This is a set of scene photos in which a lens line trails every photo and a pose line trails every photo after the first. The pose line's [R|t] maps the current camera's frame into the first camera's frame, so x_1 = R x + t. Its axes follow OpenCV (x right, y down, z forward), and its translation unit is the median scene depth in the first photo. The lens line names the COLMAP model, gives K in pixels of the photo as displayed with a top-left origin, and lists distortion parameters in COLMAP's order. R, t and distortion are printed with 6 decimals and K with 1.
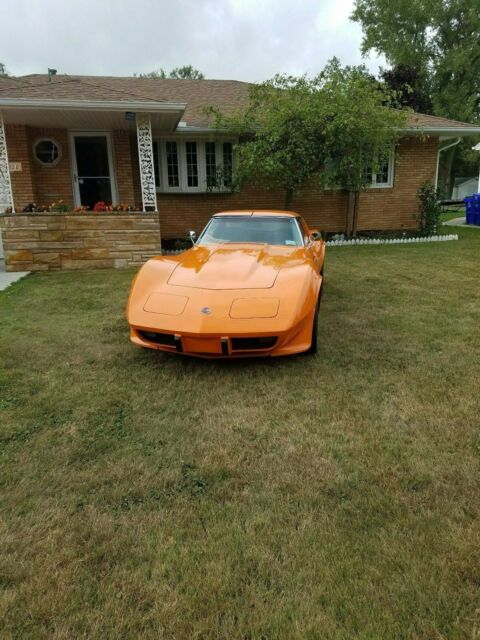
lens RADIAL K [[482.4, 0, 238.6], [0, 482.4, 316.9], [0, 0, 1]] dist [0.196442, -0.338432]
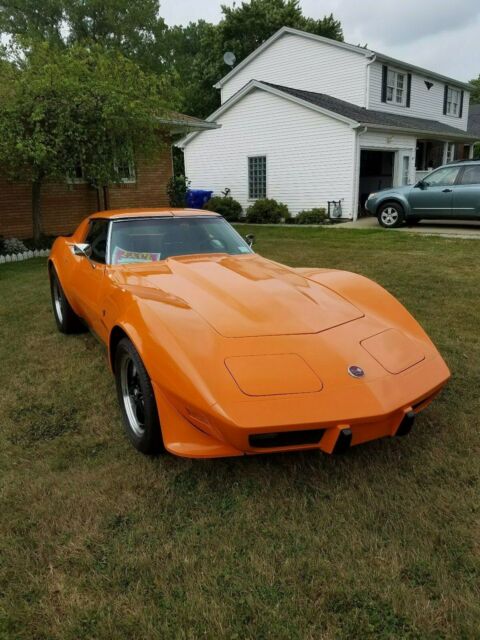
lens RADIAL K [[482.4, 0, 238.6], [0, 482.4, 316.9], [0, 0, 1]] dist [0.196442, -0.338432]
pose [[0.777246, -0.152650, 0.610399, -0.216845], [0.149905, 0.987114, 0.055980, -0.054021], [-0.611079, 0.047992, 0.790113, 0.242676]]
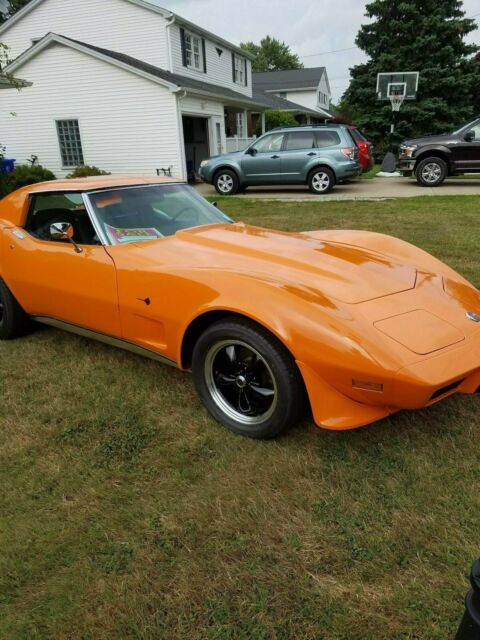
lens RADIAL K [[477.9, 0, 243.7], [0, 477.9, 326.9], [0, 0, 1]] dist [0.213647, -0.372319]
pose [[0.435553, -0.299577, 0.848851, -0.306844], [0.235764, 0.948043, 0.213612, -0.085503], [-0.868740, 0.107089, 0.483552, 0.379652]]
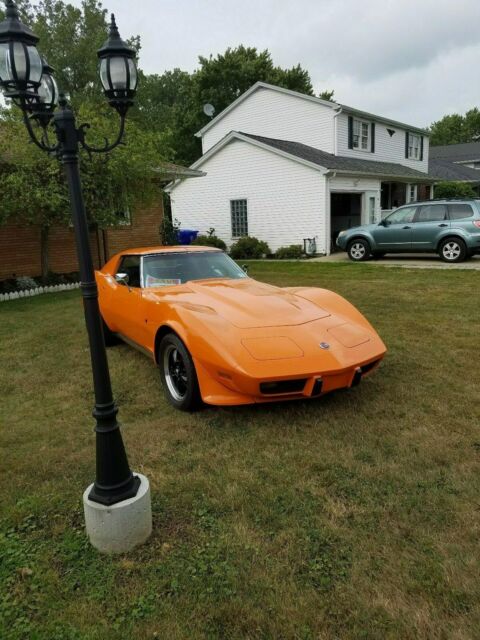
lens RADIAL K [[477.9, 0, 243.7], [0, 477.9, 326.9], [0, 0, 1]] dist [0.213647, -0.372319]
pose [[0.742057, -0.140125, 0.655527, -0.317500], [0.175772, 0.984364, 0.011443, -0.035079], [-0.646881, 0.106732, 0.755085, 0.156704]]
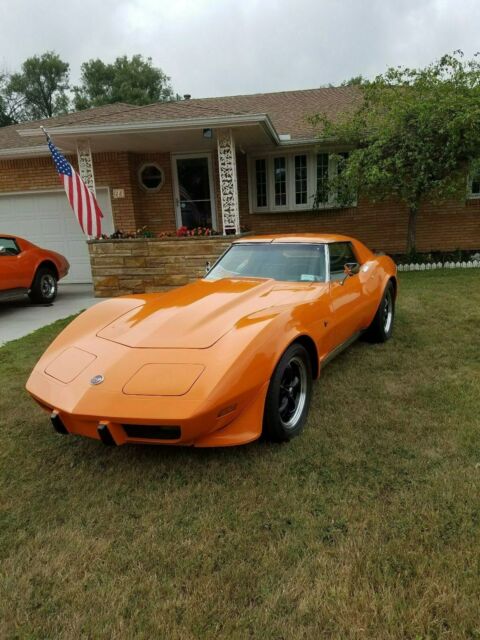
lens RADIAL K [[477.9, 0, 243.7], [0, 477.9, 326.9], [0, 0, 1]] dist [0.213647, -0.372319]
pose [[0.943032, 0.041493, -0.330105, 0.152647], [-0.044351, 0.999015, -0.001127, -0.041028], [0.329734, 0.015703, 0.943943, 0.147738]]
